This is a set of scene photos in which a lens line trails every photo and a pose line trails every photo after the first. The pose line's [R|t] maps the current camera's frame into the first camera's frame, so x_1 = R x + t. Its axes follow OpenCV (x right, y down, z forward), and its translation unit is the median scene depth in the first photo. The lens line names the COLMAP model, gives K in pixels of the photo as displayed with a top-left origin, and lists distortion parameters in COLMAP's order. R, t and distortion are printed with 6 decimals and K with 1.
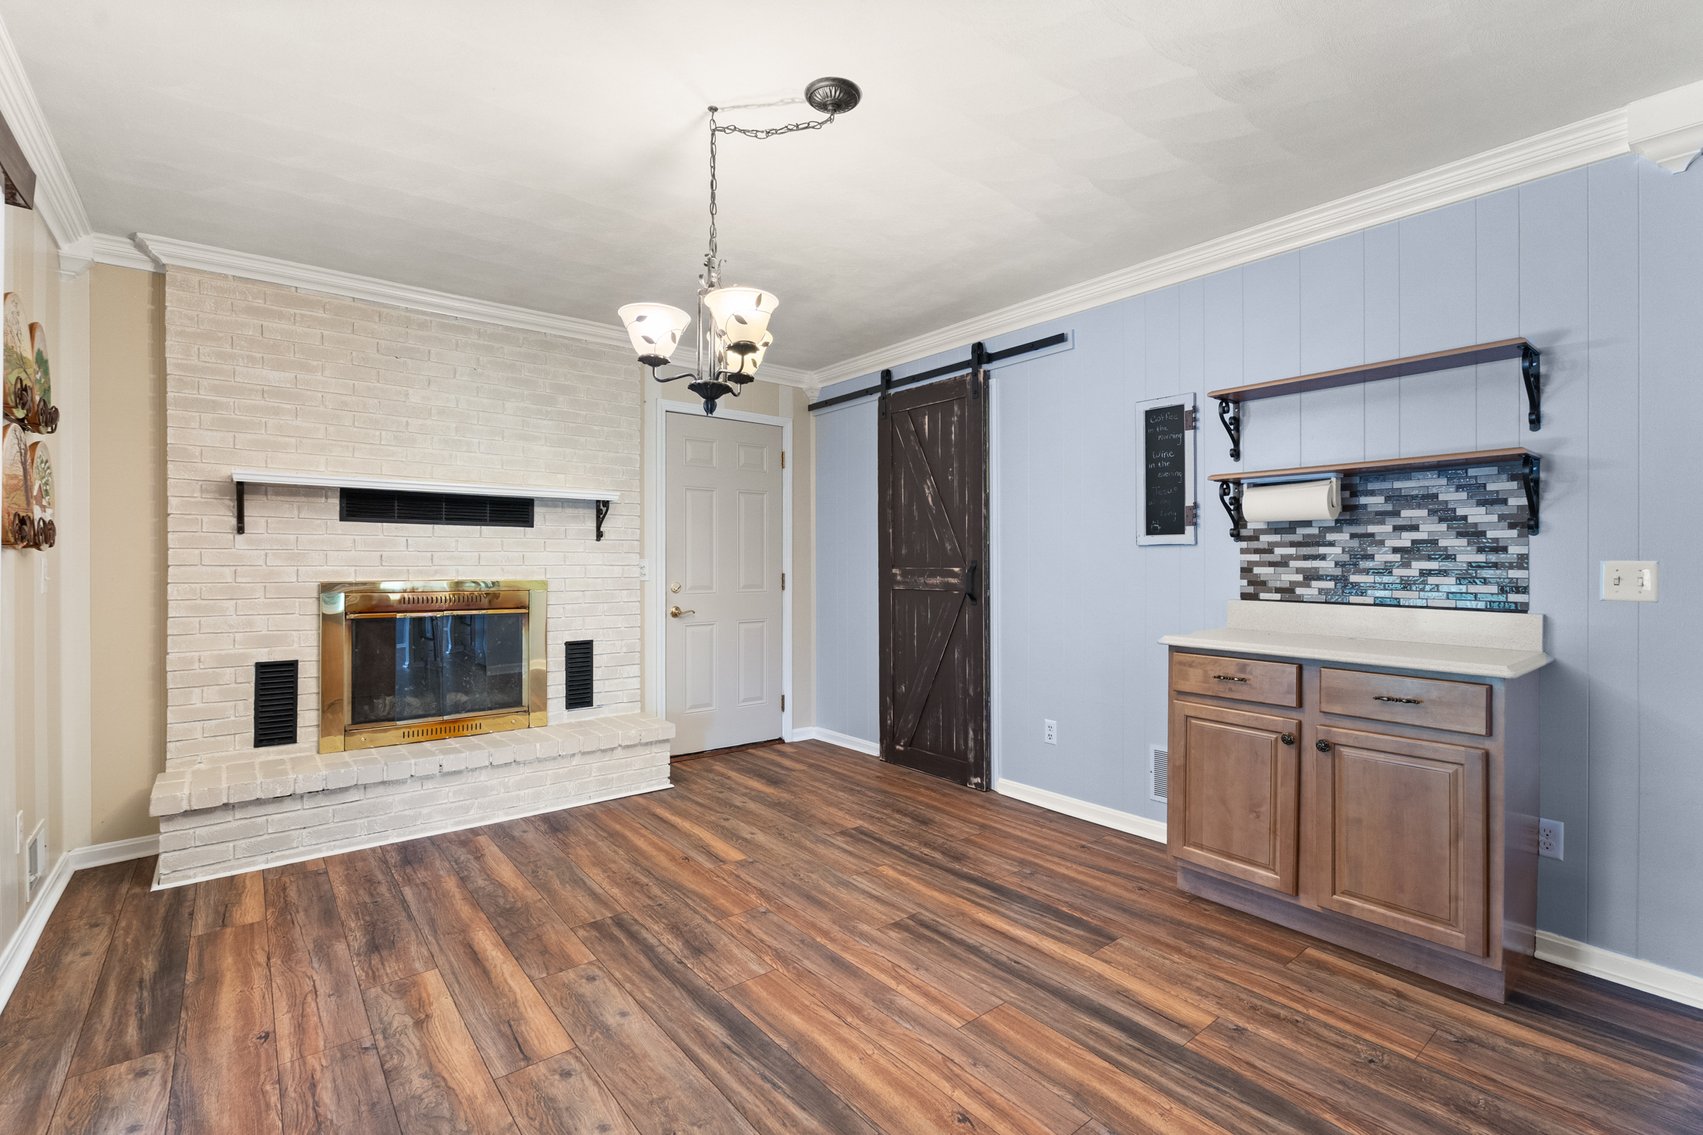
lens RADIAL K [[761.4, 0, 853.6], [0, 761.4, 560.9], [0, 0, 1]] dist [0.000445, -0.000198]
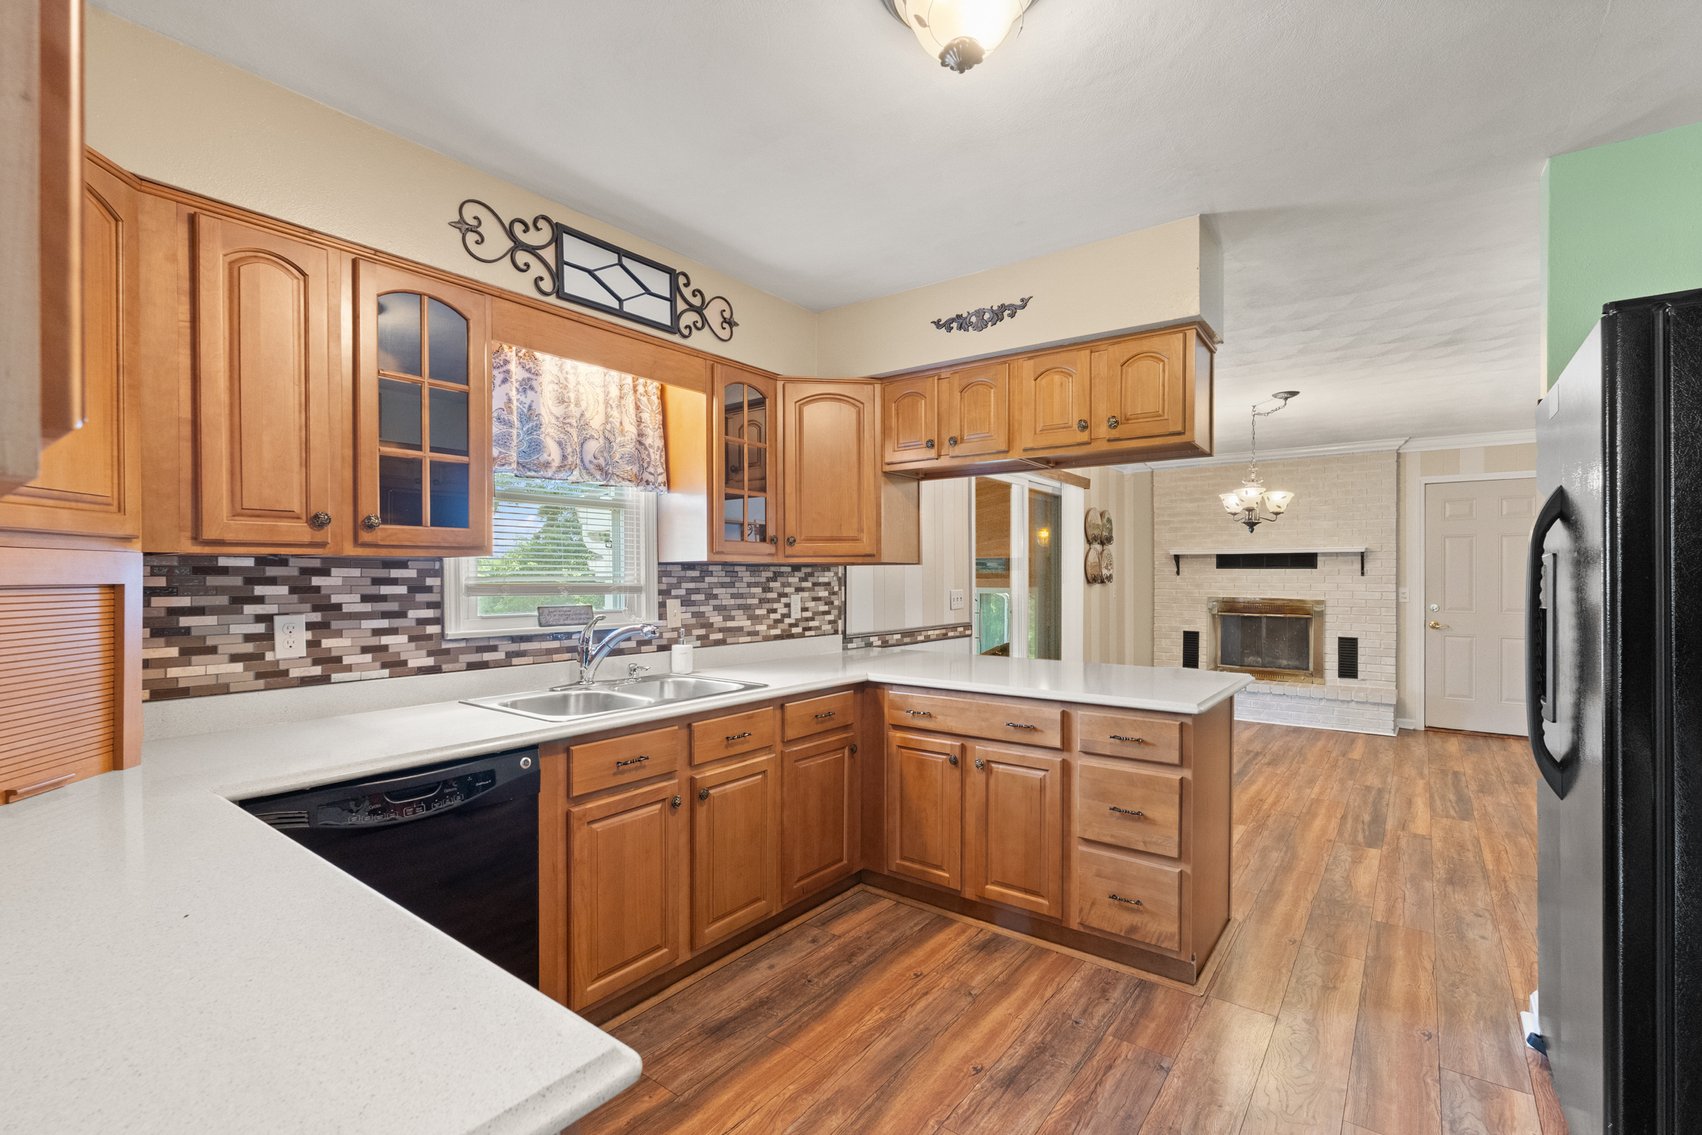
lens RADIAL K [[758.0, 0, 862.9], [0, 758.0, 575.8], [0, 0, 1]] dist [0.000291, 0.000002]
pose [[0.254217, 0.001130, -0.967147, 1.472598], [-0.001068, 0.999999, 0.000888, -0.042553], [0.967147, 0.000807, 0.254218, -0.652696]]
